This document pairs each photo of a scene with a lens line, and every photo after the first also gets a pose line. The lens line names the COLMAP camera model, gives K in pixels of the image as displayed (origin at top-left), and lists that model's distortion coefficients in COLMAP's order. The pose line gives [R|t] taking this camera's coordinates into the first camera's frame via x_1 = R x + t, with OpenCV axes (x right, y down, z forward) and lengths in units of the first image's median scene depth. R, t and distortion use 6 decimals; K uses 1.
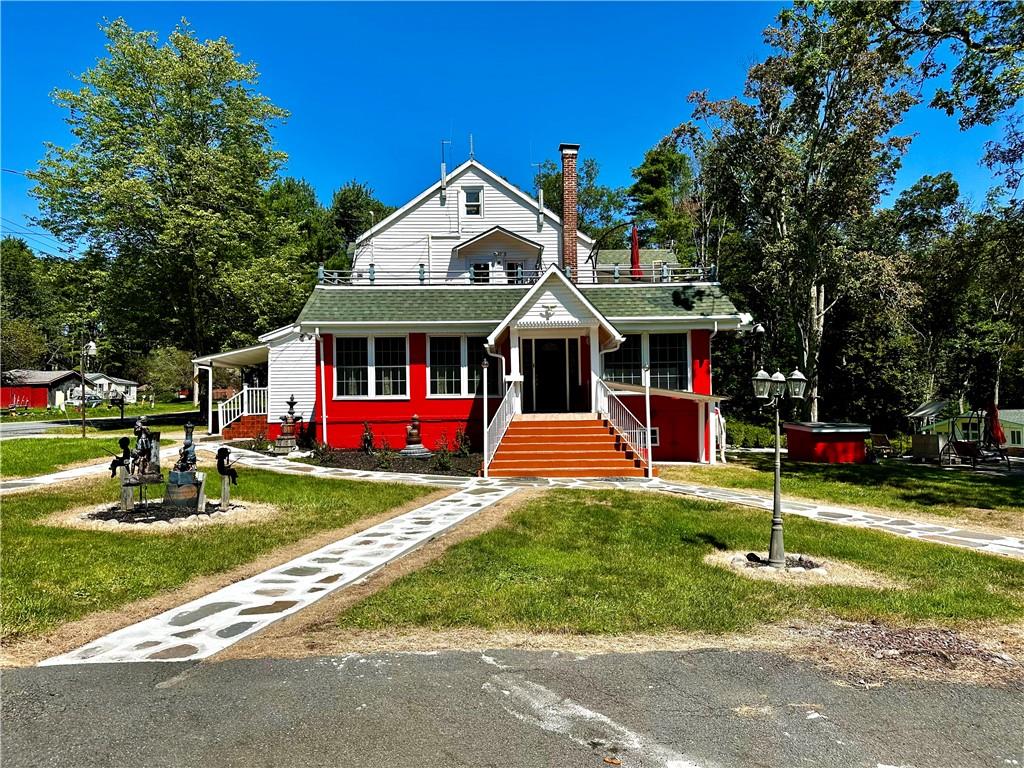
lens RADIAL K [[742.0, 0, 512.0], [0, 742.0, 384.0], [0, 0, 1]] dist [0.007870, 0.004889]
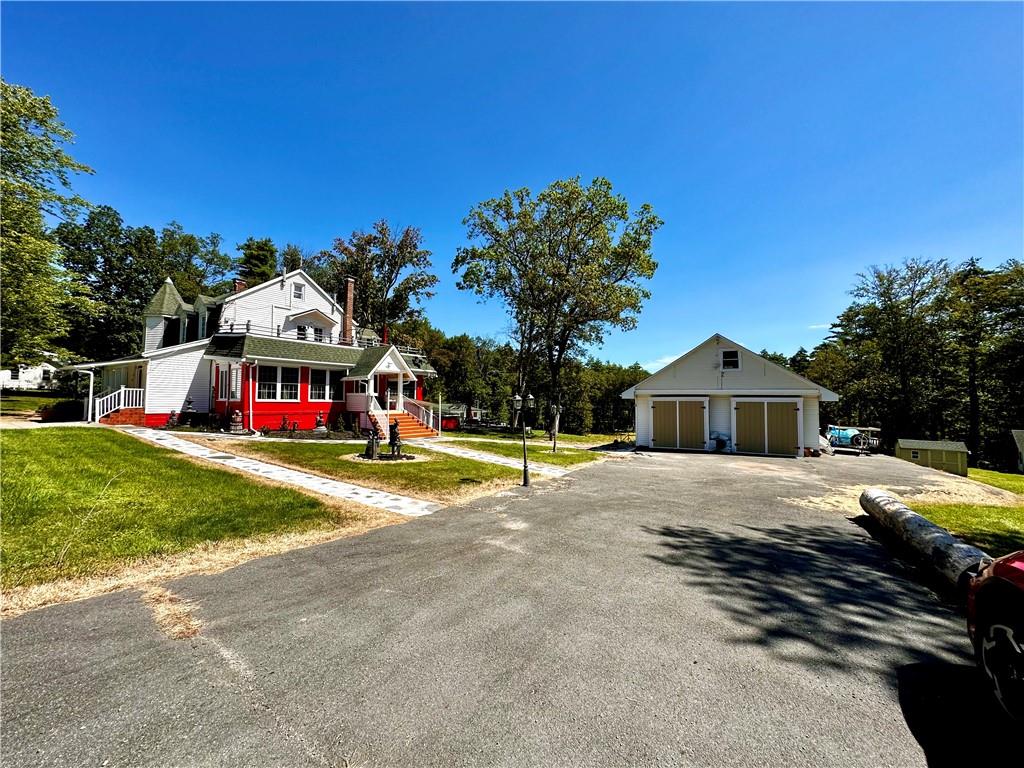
lens RADIAL K [[403.5, 0, 512.0], [0, 403.5, 384.0], [0, 0, 1]] dist [0.000607, -0.000179]
pose [[0.605773, 0.053027, 0.793868, -0.515178], [-0.053425, 0.998236, -0.025911, -0.021685], [-0.793841, -0.026716, 0.607538, -0.024454]]
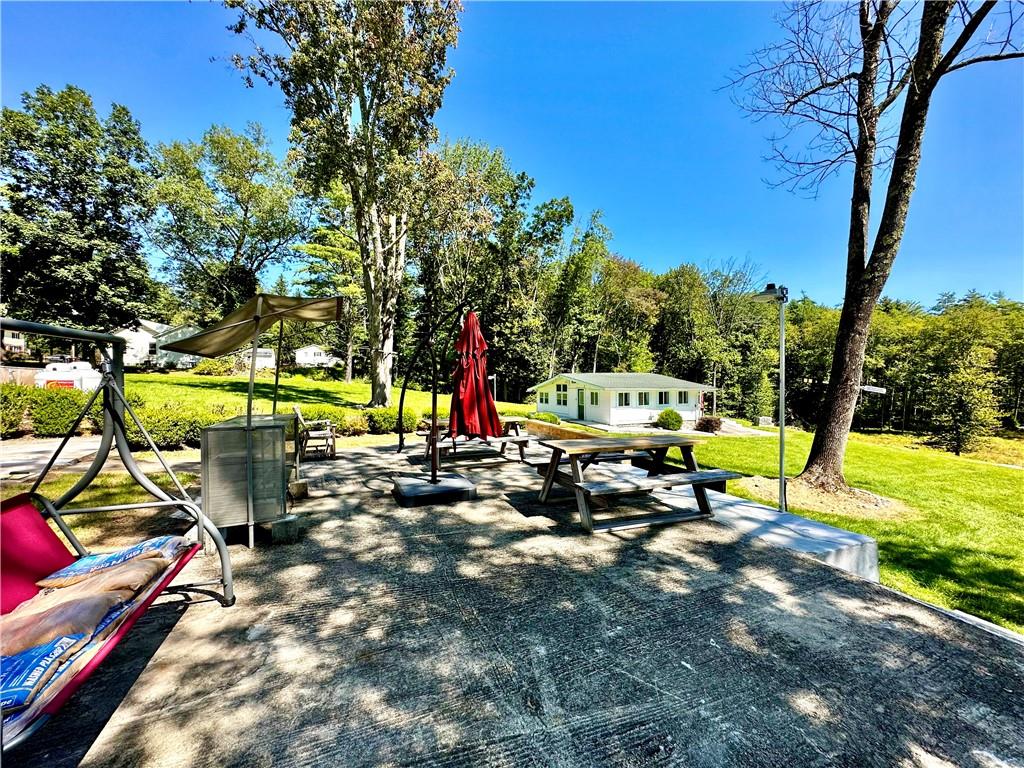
lens RADIAL K [[403.5, 0, 512.0], [0, 403.5, 384.0], [0, 0, 1]] dist [0.000607, -0.000179]
pose [[0.939590, 0.007298, 0.342223, 0.739228], [-0.024645, 0.998620, 0.046369, 0.055866], [-0.341413, -0.052002, 0.938474, 1.010808]]
